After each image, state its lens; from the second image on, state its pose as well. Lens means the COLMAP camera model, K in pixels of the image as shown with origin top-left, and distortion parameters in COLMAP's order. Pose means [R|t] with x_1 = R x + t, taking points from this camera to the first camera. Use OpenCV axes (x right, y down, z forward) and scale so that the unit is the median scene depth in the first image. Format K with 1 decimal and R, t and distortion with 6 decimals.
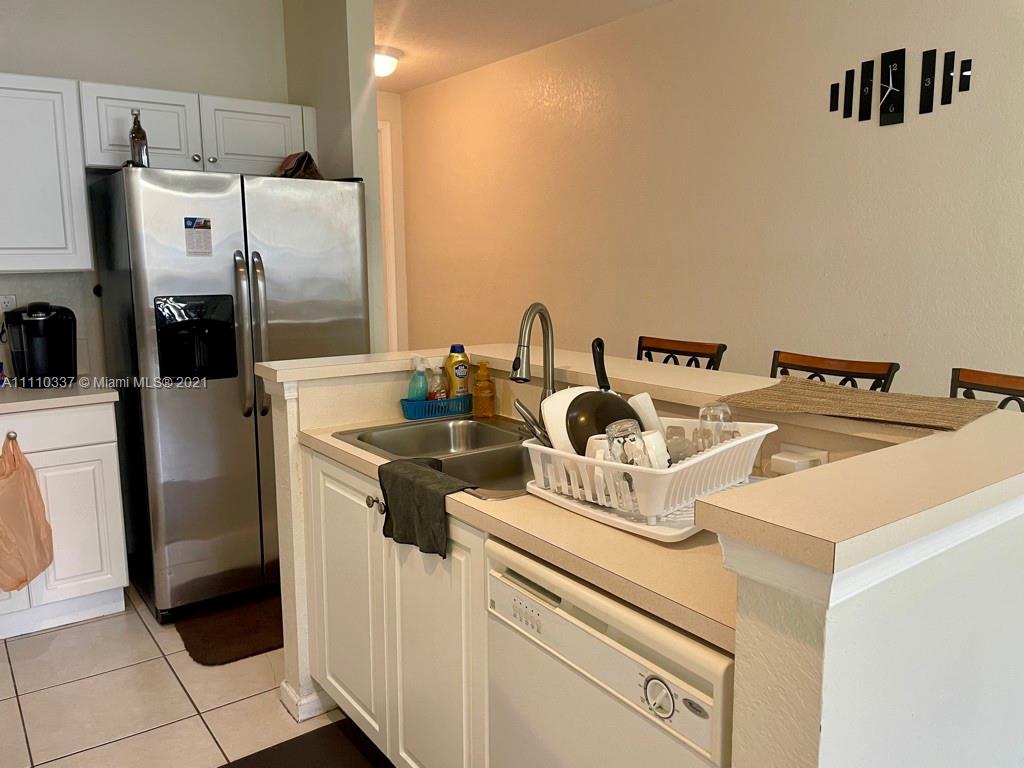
lens RADIAL K [[778.2, 0, 515.5], [0, 778.2, 383.3], [0, 0, 1]] dist [0.065380, -0.086753]
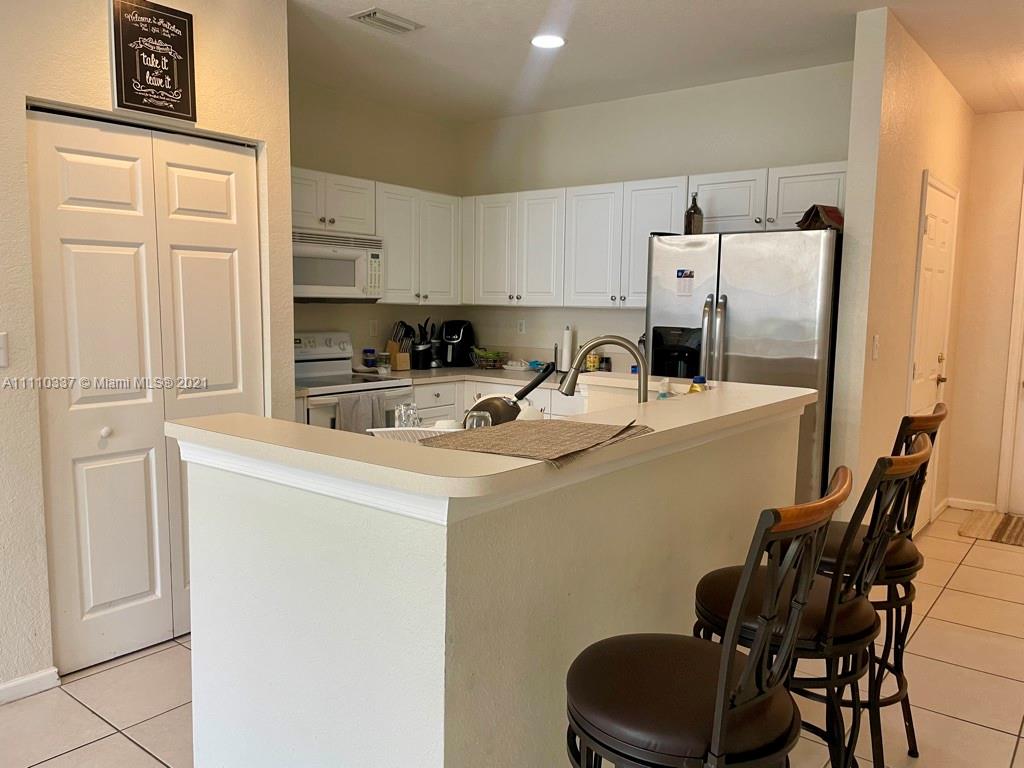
lens RADIAL K [[778.2, 0, 514.4], [0, 778.2, 384.5], [0, 0, 1]] dist [0.065380, -0.086753]
pose [[0.260546, 0.111957, -0.958948, 0.779244], [-0.171026, 0.982897, 0.068286, -0.058077], [0.950192, 0.146214, 0.275238, 0.374522]]
